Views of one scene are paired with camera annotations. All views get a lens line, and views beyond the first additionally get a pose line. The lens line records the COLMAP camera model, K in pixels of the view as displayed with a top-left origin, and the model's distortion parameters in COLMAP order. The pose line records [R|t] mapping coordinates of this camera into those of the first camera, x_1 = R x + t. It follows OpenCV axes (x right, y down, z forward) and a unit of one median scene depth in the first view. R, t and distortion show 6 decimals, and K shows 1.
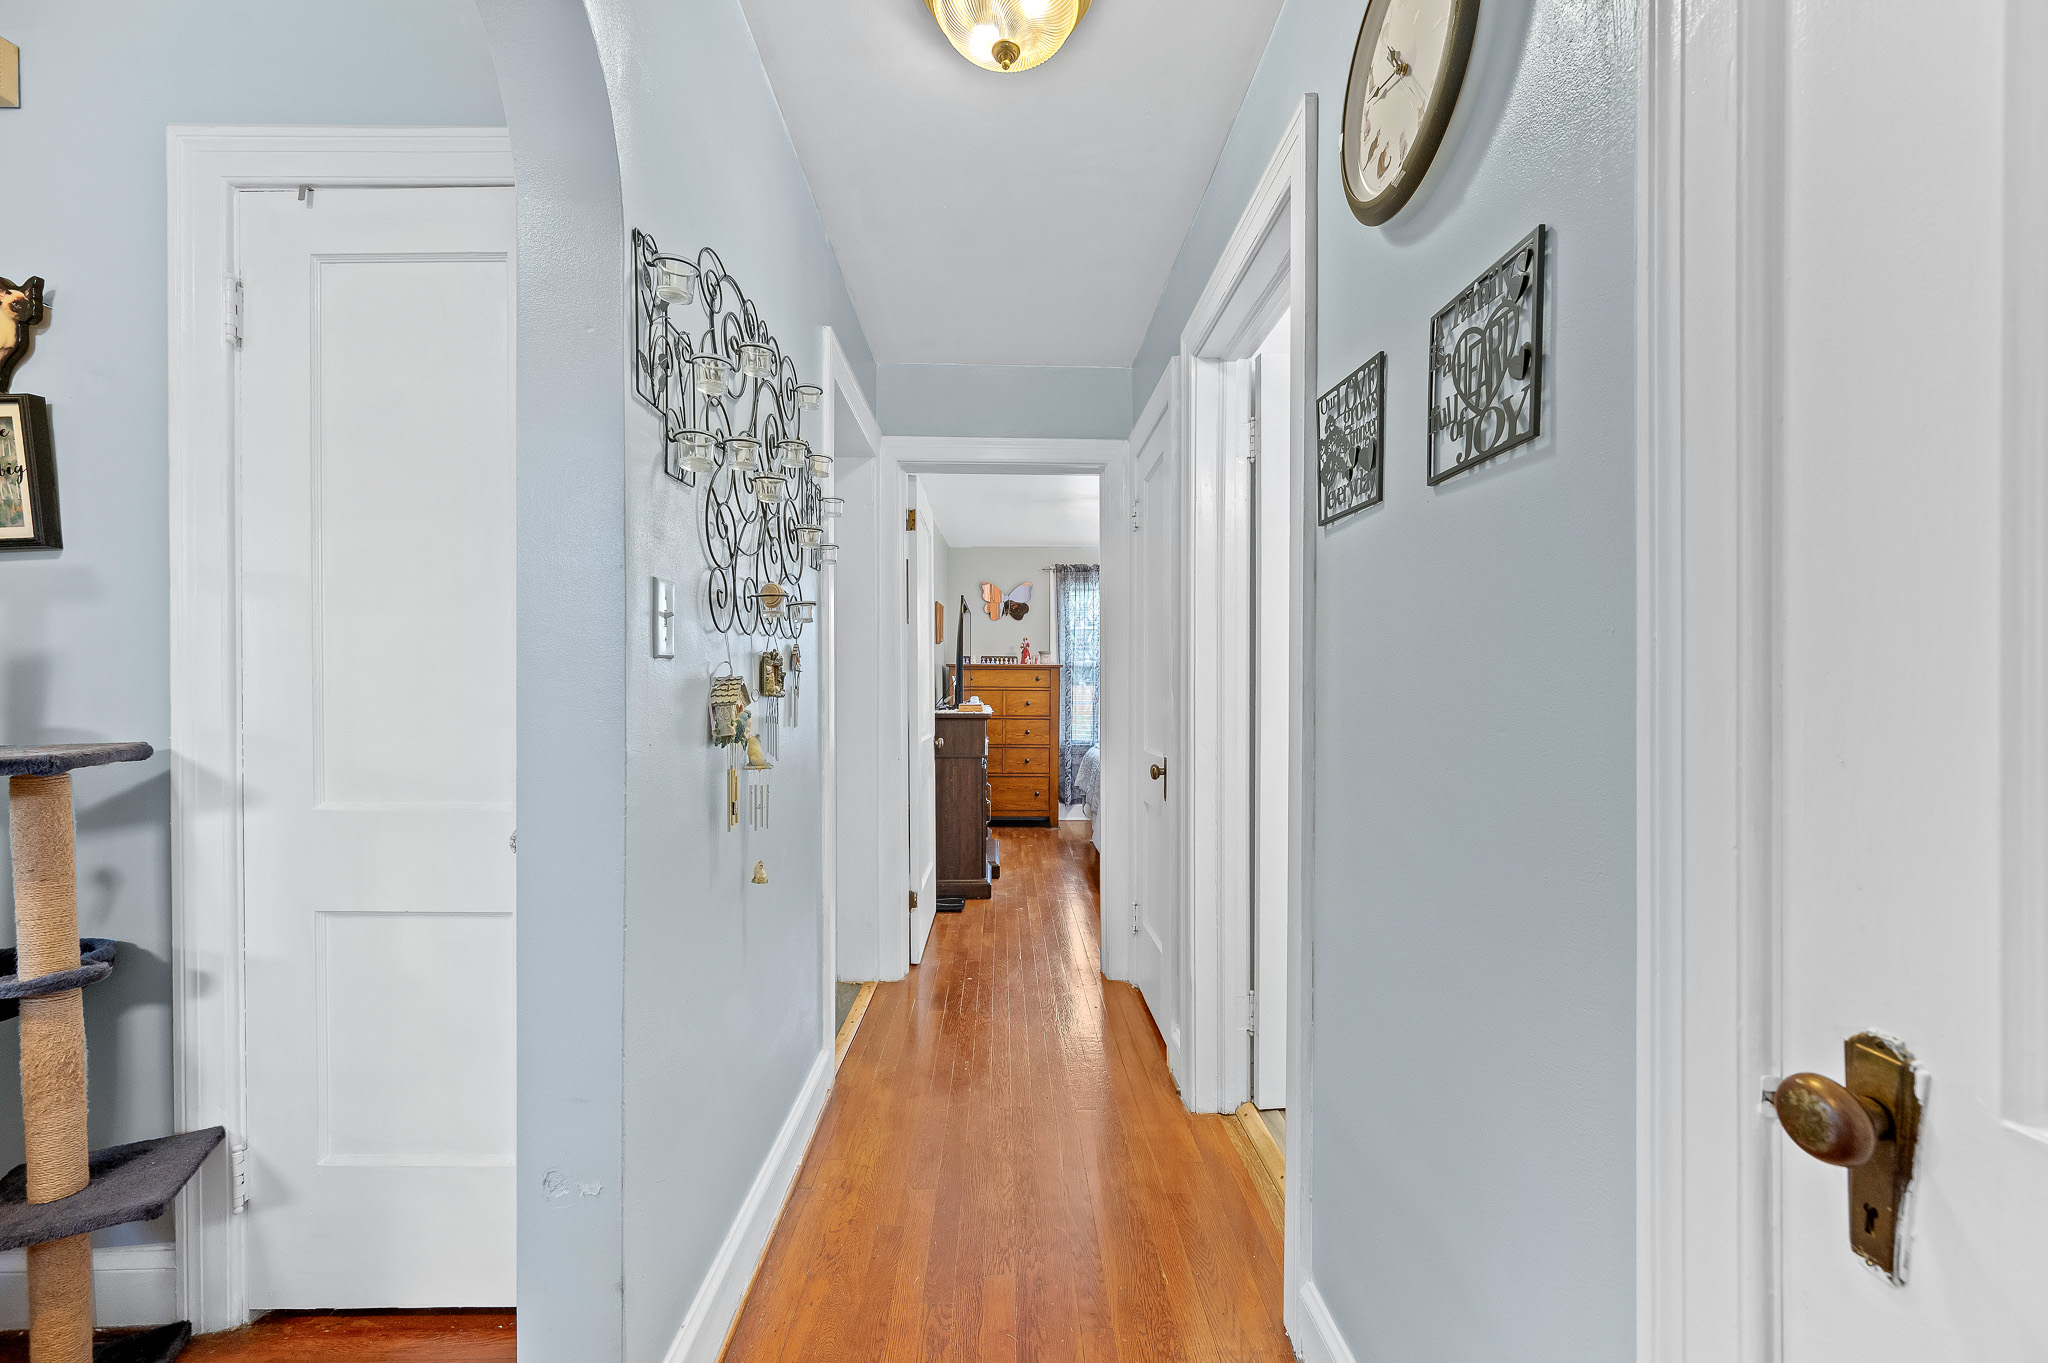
lens RADIAL K [[806.1, 0, 1026.7], [0, 806.1, 691.8], [0, 0, 1]] dist [-0.000686, -0.000180]
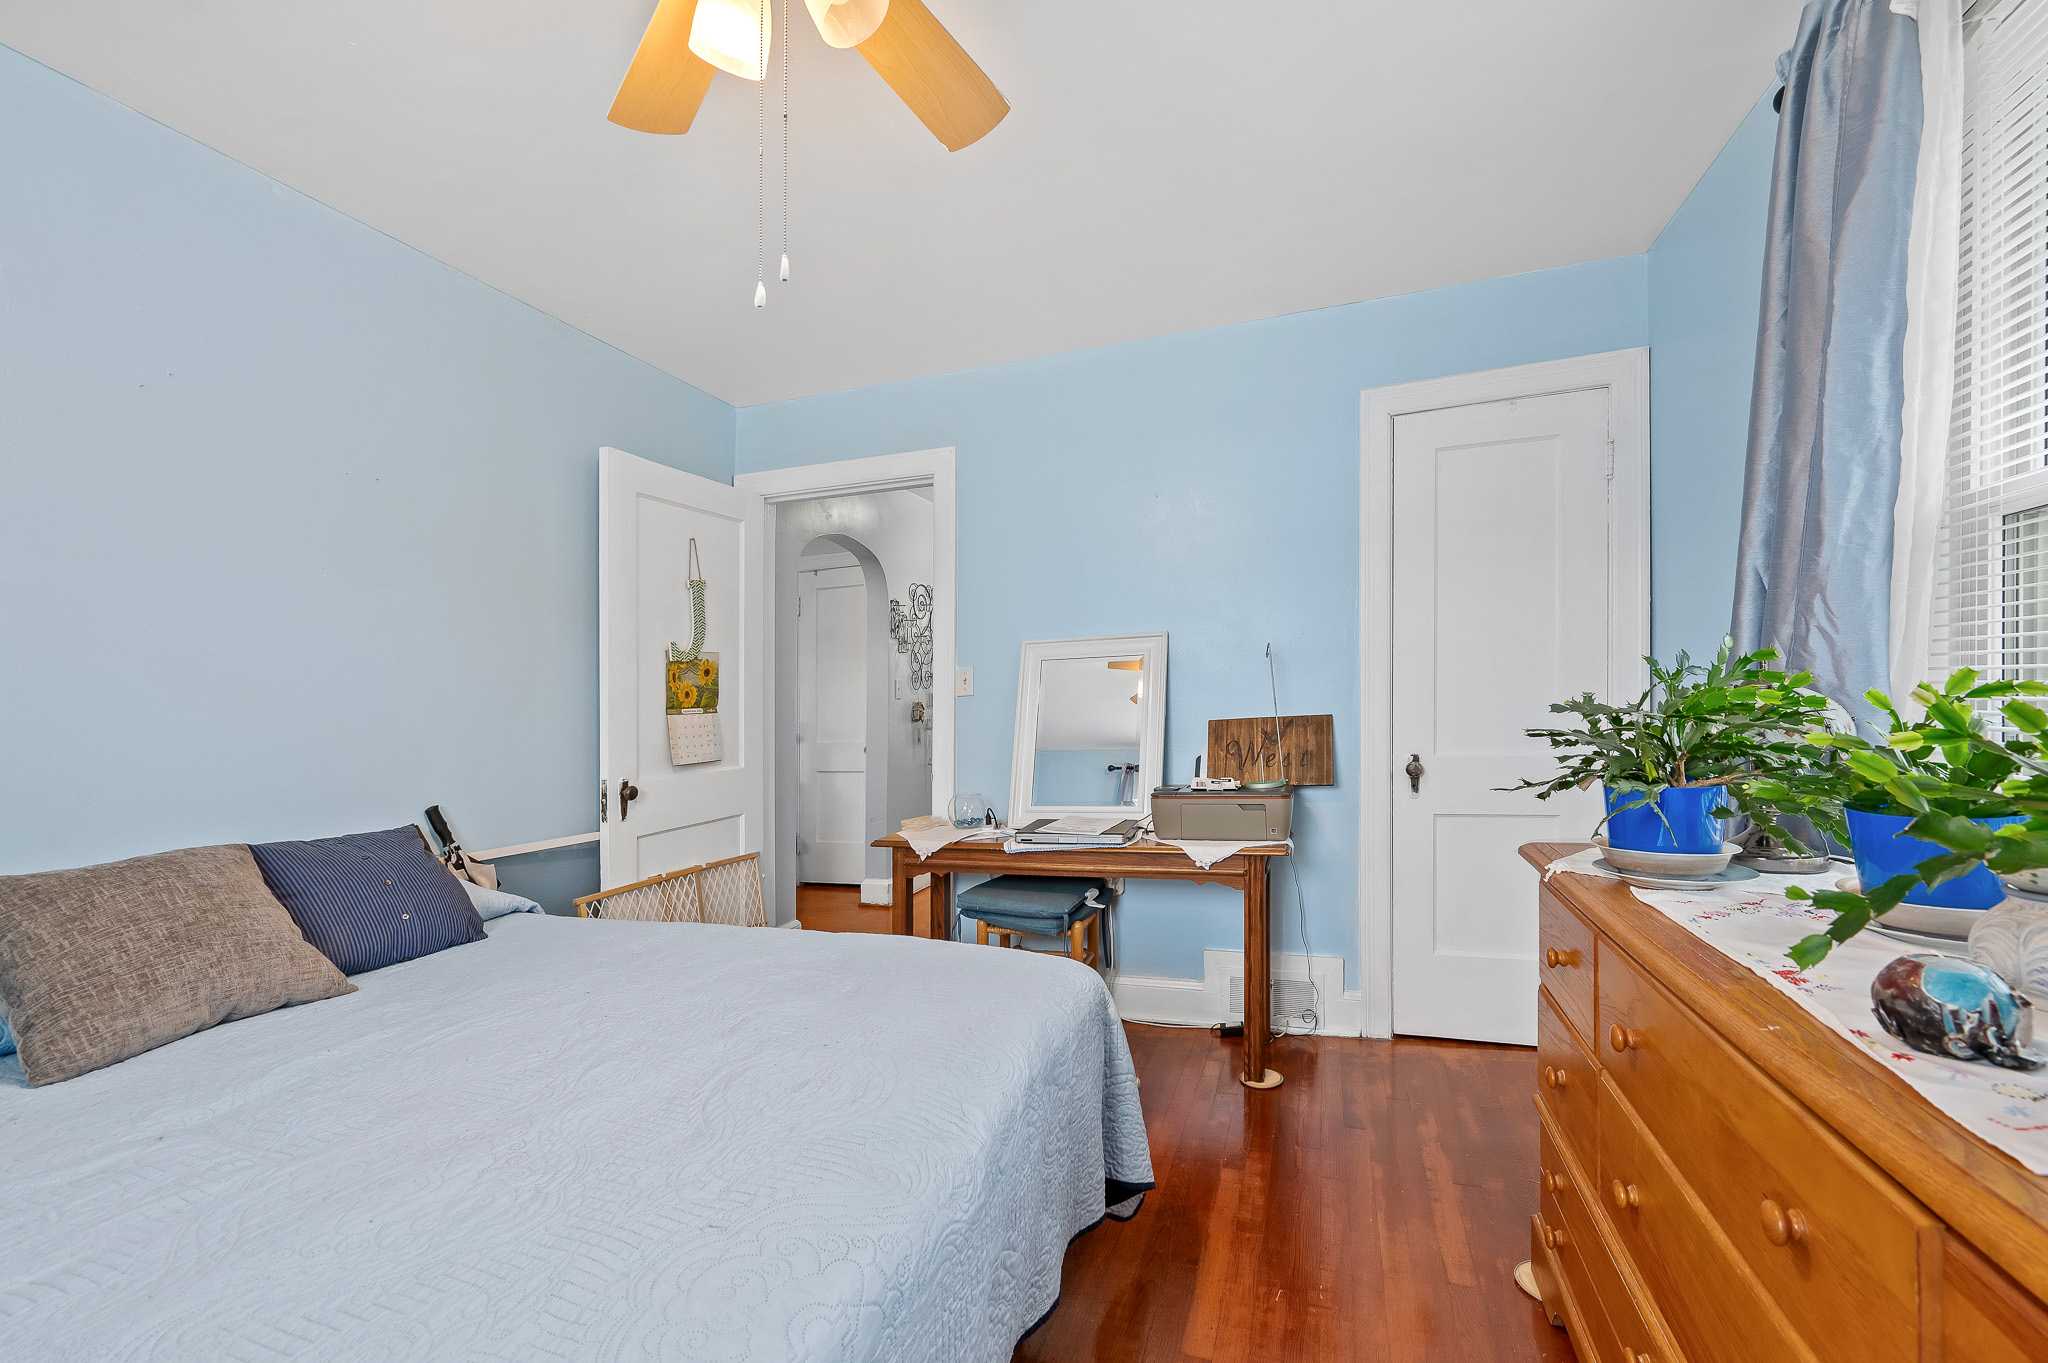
lens RADIAL K [[806.1, 0, 1026.7], [0, 806.1, 691.8], [0, 0, 1]] dist [-0.000686, -0.000180]
pose [[0.933443, 0.000529, -0.358726, 1.310942], [0.003748, 0.999930, 0.011228, -0.102573], [0.358707, -0.011826, 0.933375, -2.069678]]
